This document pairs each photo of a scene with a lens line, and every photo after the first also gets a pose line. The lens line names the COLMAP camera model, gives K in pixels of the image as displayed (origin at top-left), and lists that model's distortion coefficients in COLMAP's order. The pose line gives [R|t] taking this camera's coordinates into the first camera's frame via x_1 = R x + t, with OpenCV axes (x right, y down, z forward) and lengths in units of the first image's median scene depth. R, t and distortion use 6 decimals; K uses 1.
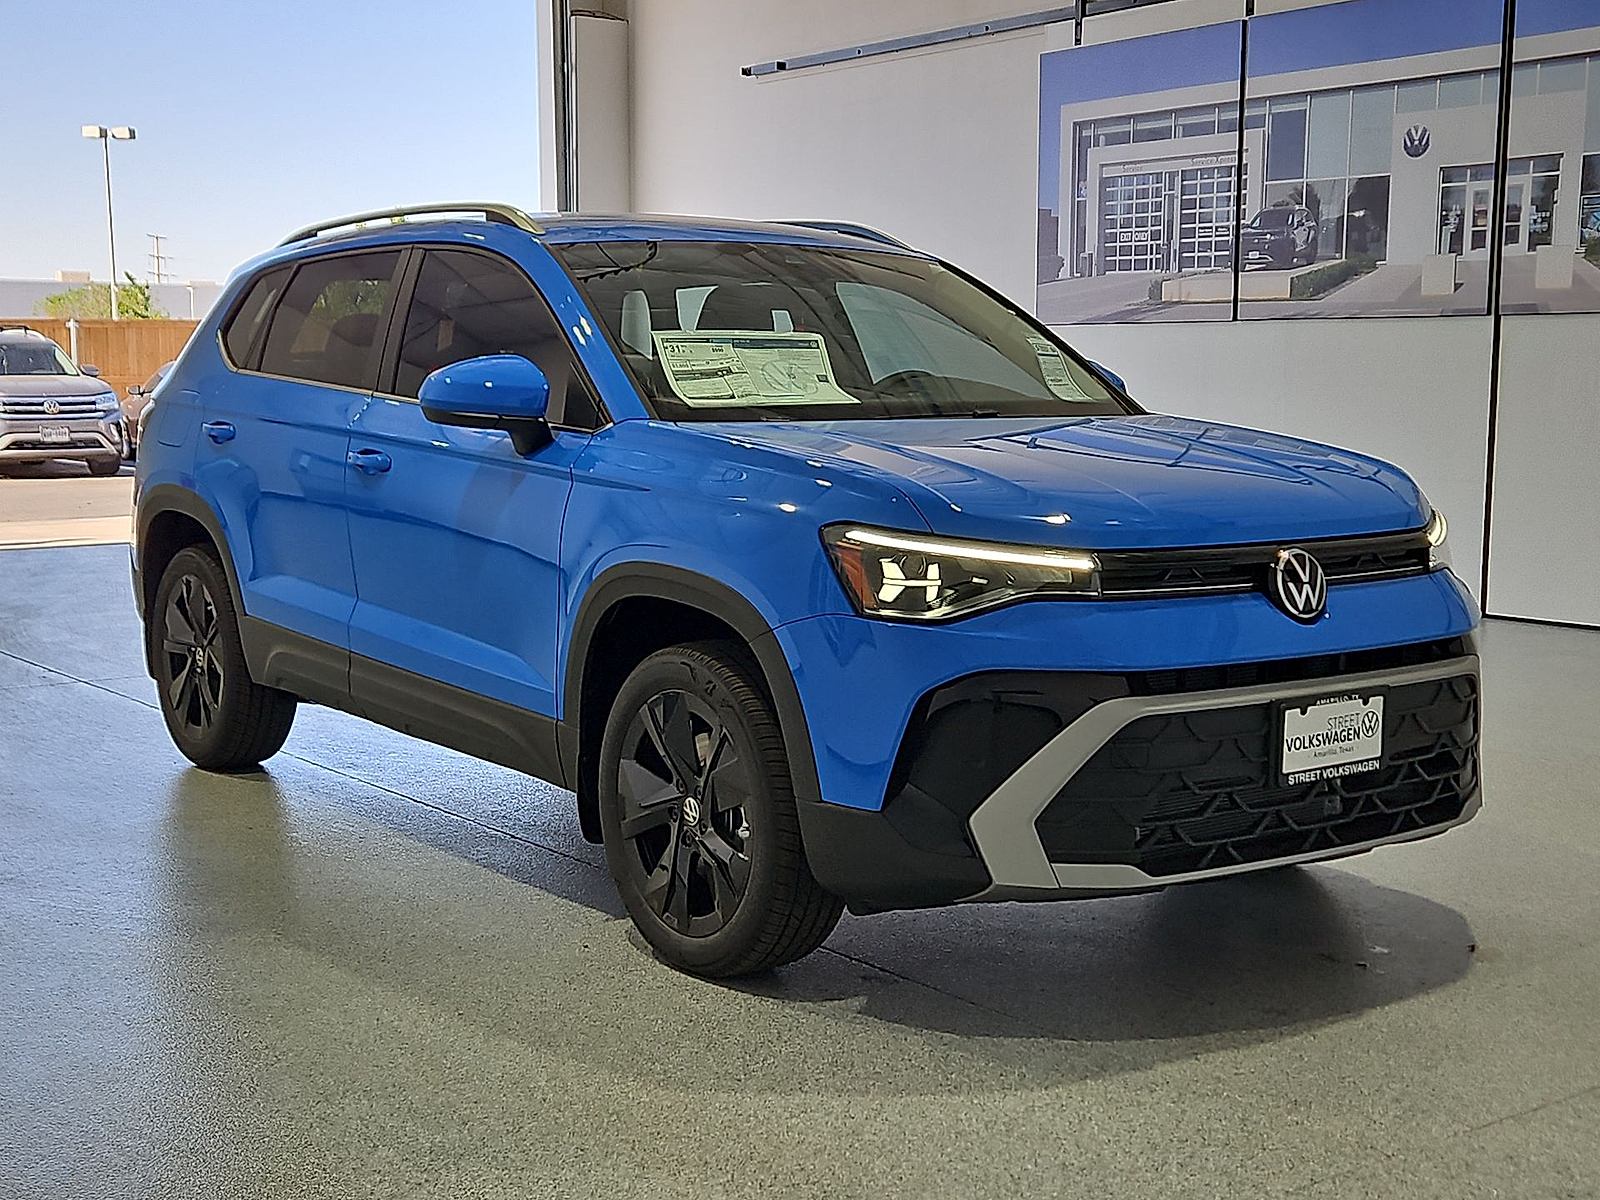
lens RADIAL K [[2154.7, 0, 812.5], [0, 2154.7, 596.1], [0, 0, 1]] dist [0.108947, 0.000000]
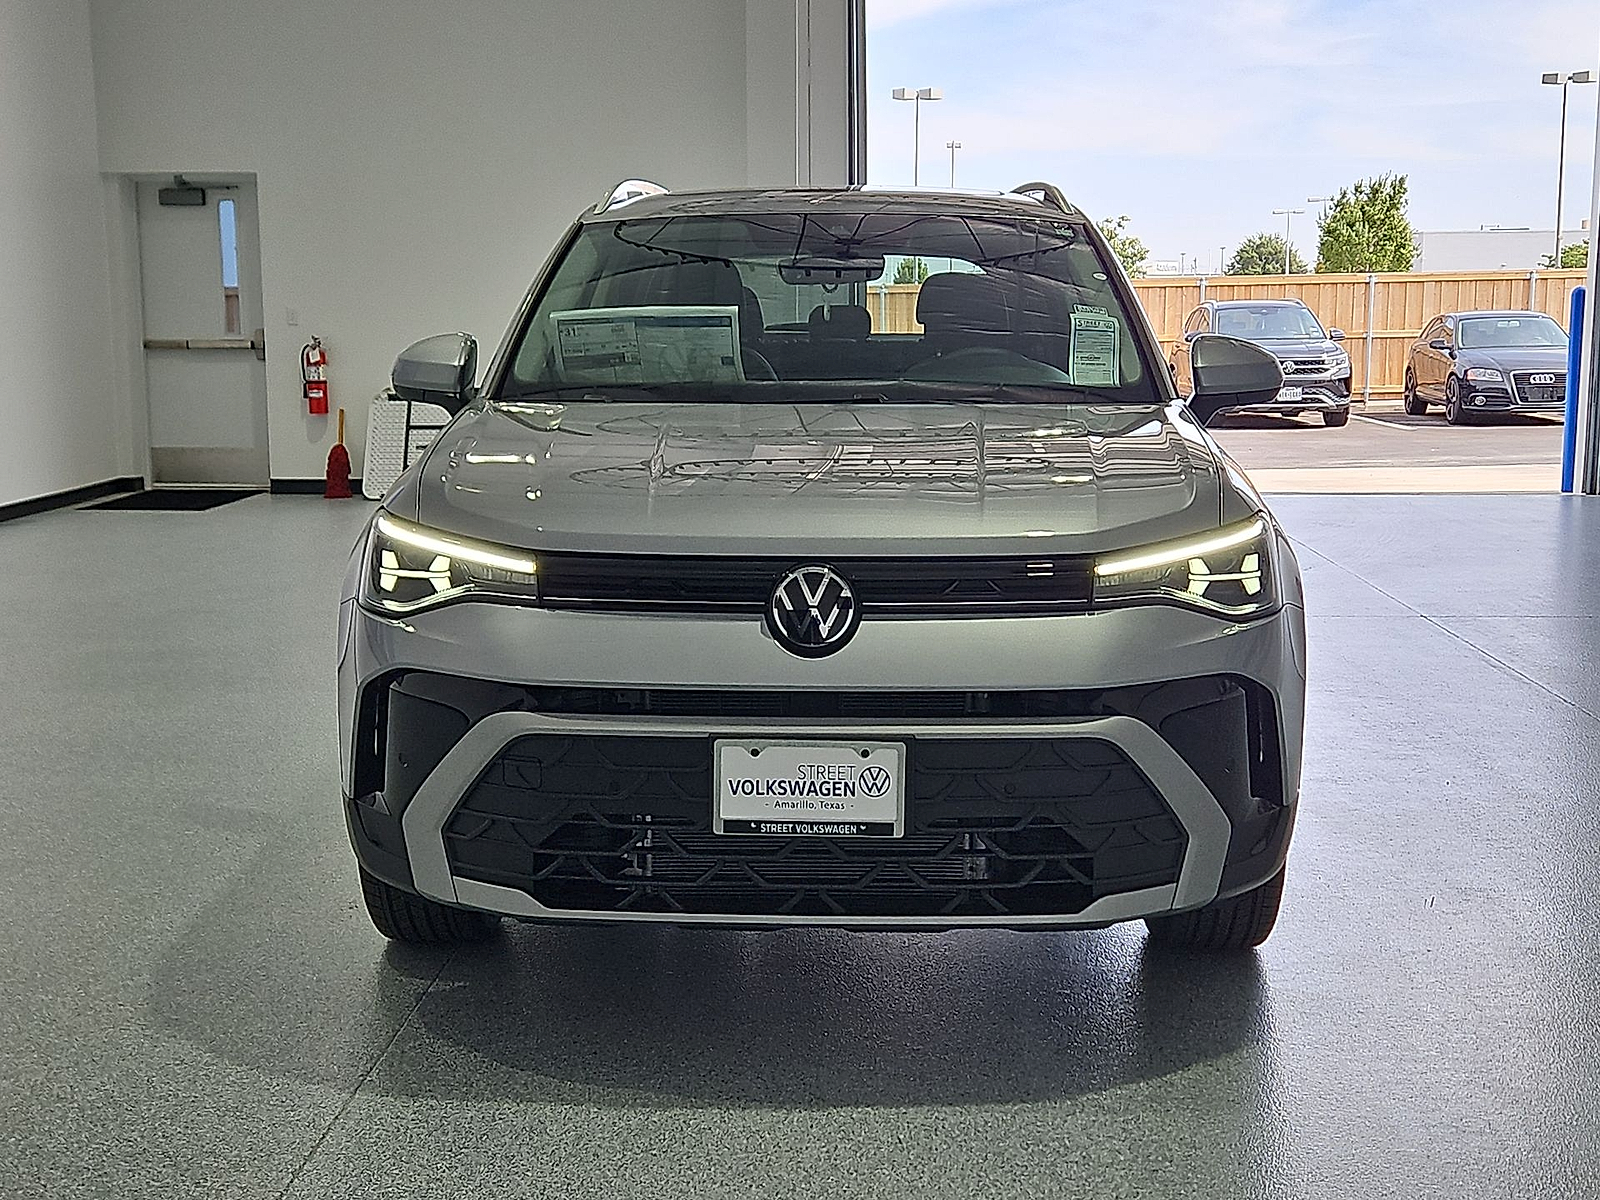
lens RADIAL K [[2154.7, 0, 794.1], [0, 2154.7, 604.0], [0, 0, 1]] dist [0.108947, 0.000000]
pose [[0.771782, 0.080568, -0.630763, 0.614361], [-0.063751, 0.996747, 0.049312, -0.039513], [0.632684, 0.002153, 0.774407, 0.265580]]
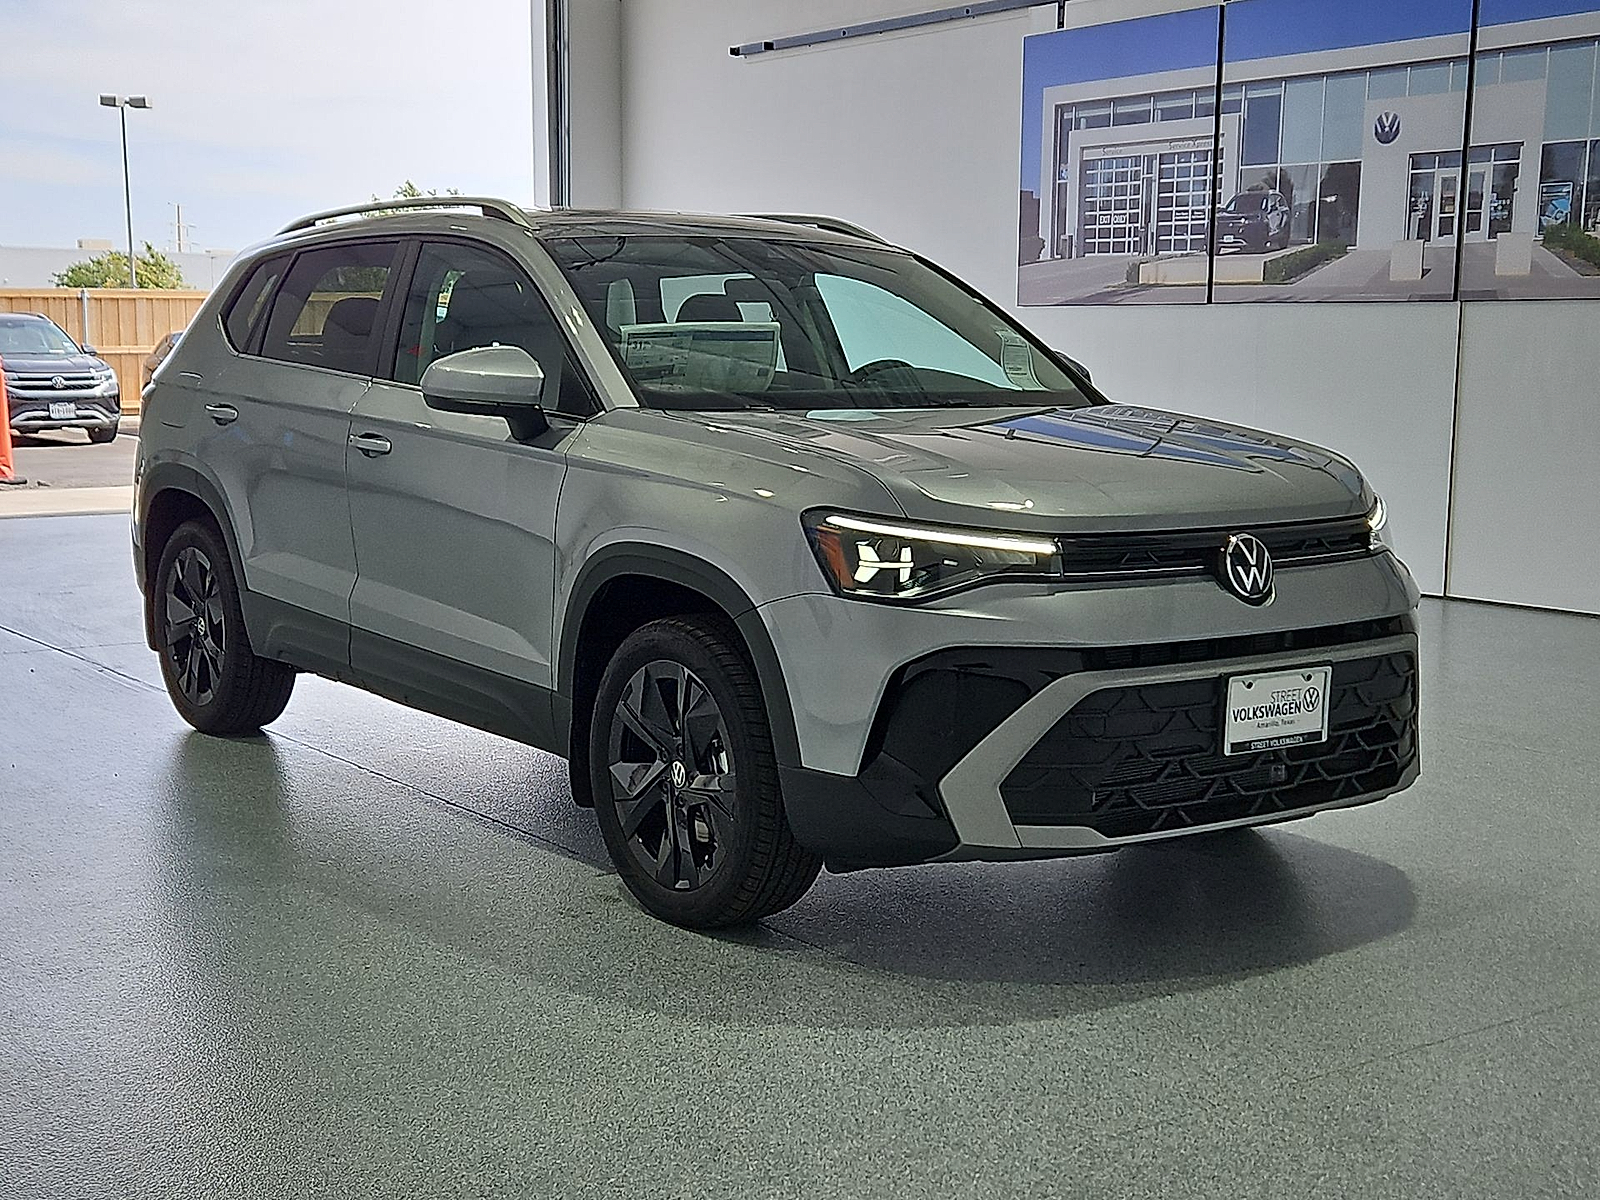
lens RADIAL K [[2154.7, 0, 799.4], [0, 2154.7, 622.9], [0, 0, 1]] dist [0.108947, 0.000000]
pose [[0.999993, 0.002663, 0.002687, 0.001187], [-0.002730, 0.999670, 0.025553, -0.003123], [-0.002618, -0.025560, 0.999670, -0.052082]]
